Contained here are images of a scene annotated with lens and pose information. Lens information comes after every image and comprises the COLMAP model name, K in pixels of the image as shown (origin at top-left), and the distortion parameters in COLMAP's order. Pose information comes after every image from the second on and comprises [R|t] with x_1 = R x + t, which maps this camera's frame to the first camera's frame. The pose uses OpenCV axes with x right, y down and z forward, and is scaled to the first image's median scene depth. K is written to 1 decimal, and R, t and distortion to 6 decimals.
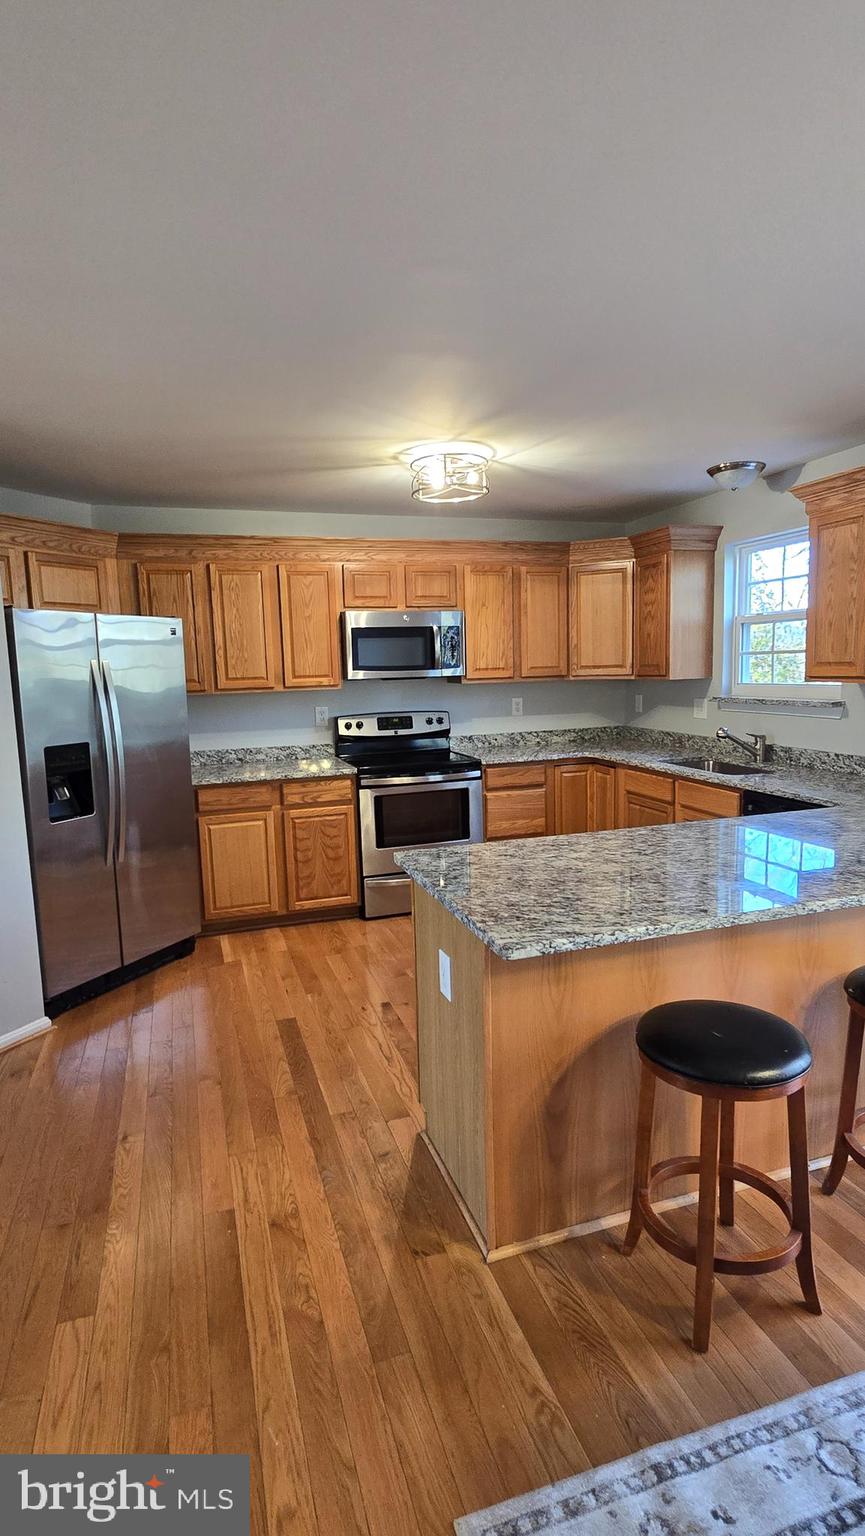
lens RADIAL K [[782.7, 0, 434.5], [0, 782.7, 770.6], [0, 0, 1]] dist [0.000492, 0.000031]
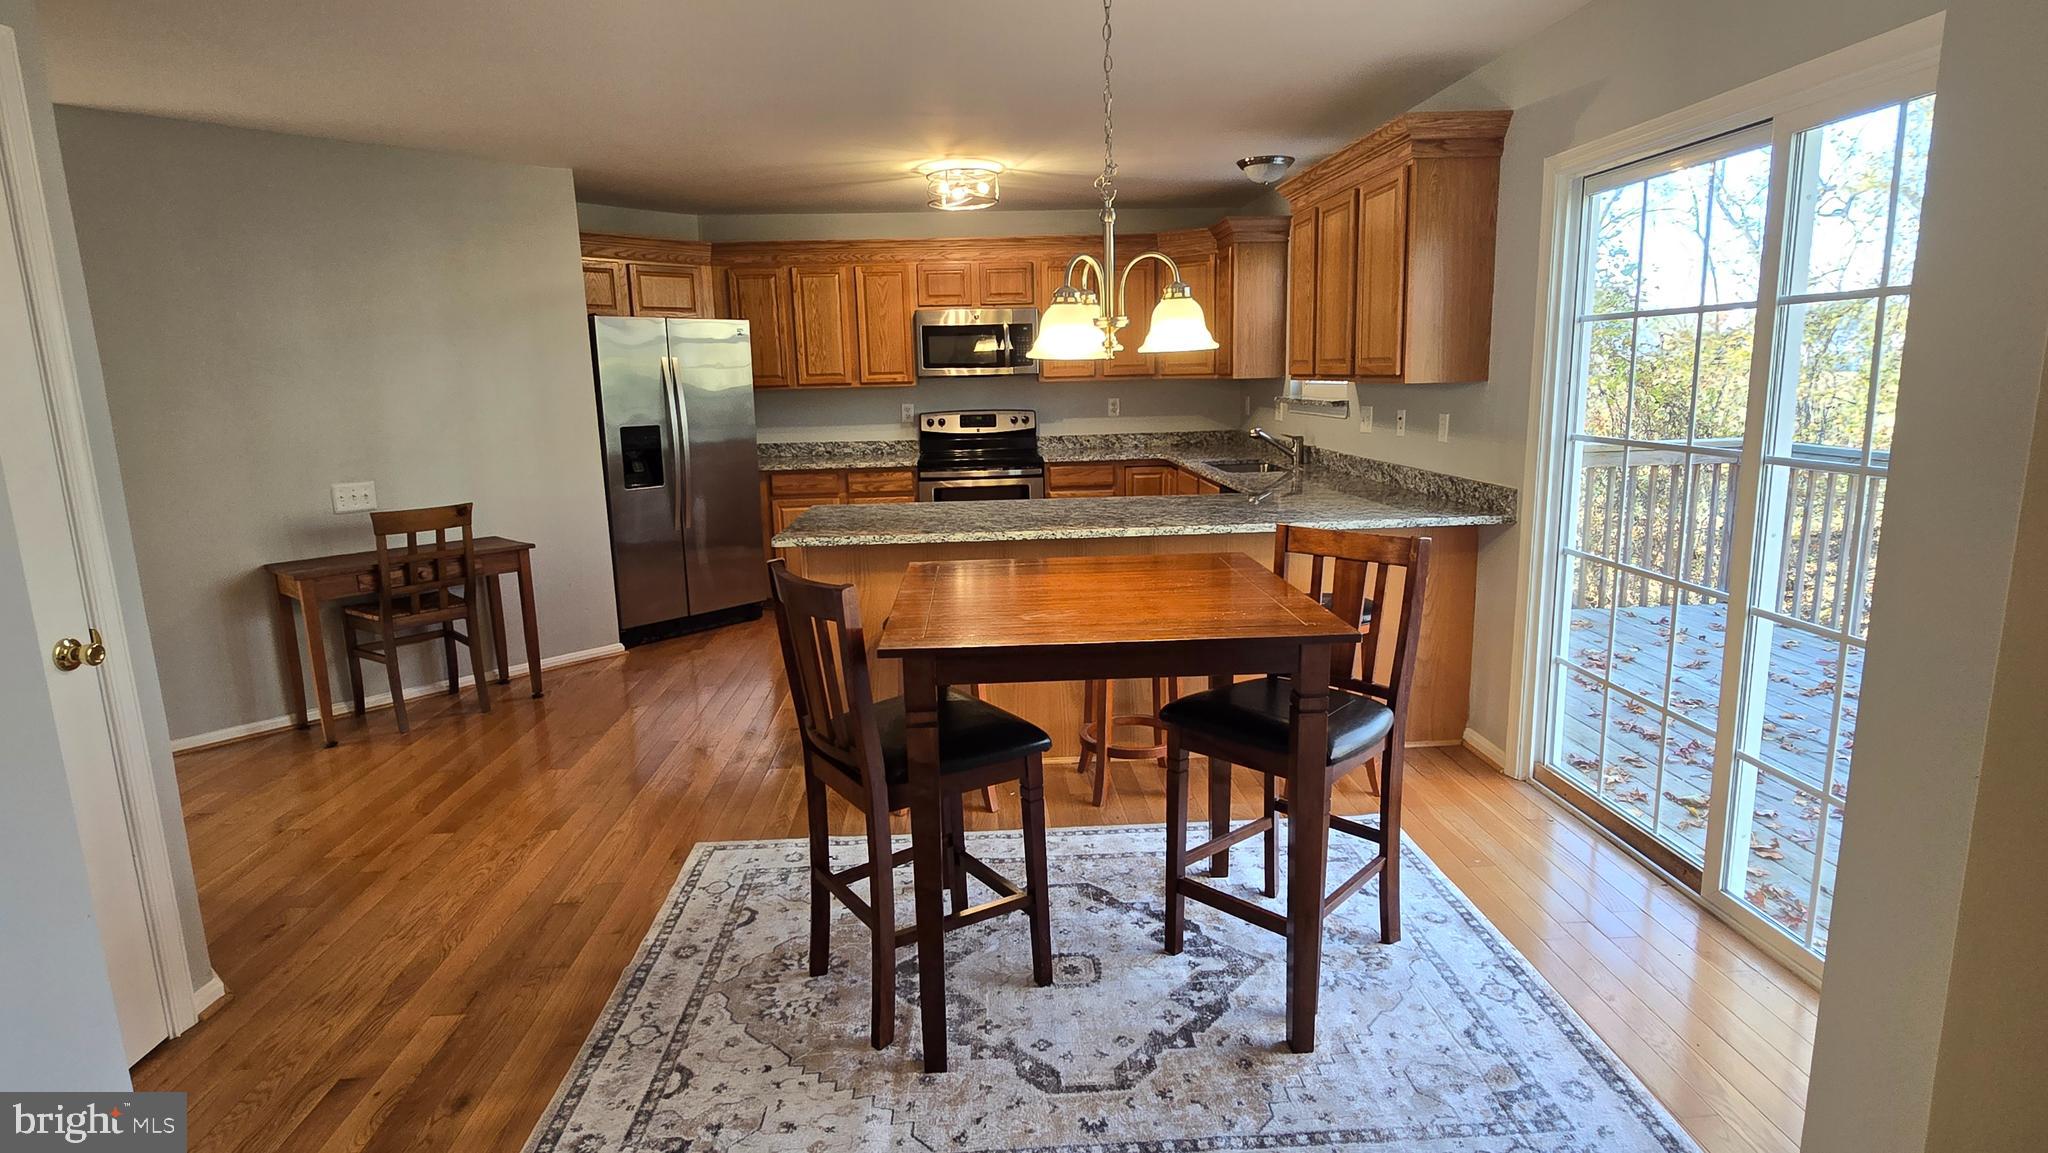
lens RADIAL K [[1043.6, 0, 1021.6], [0, 1043.6, 569.2], [0, 0, 1]] dist [0.000492, 0.000031]
pose [[0.965953, 0.053016, -0.253228, 0.406380], [-0.037840, 0.997205, 0.064430, 0.046825], [0.255936, -0.052654, 0.965259, -0.335089]]
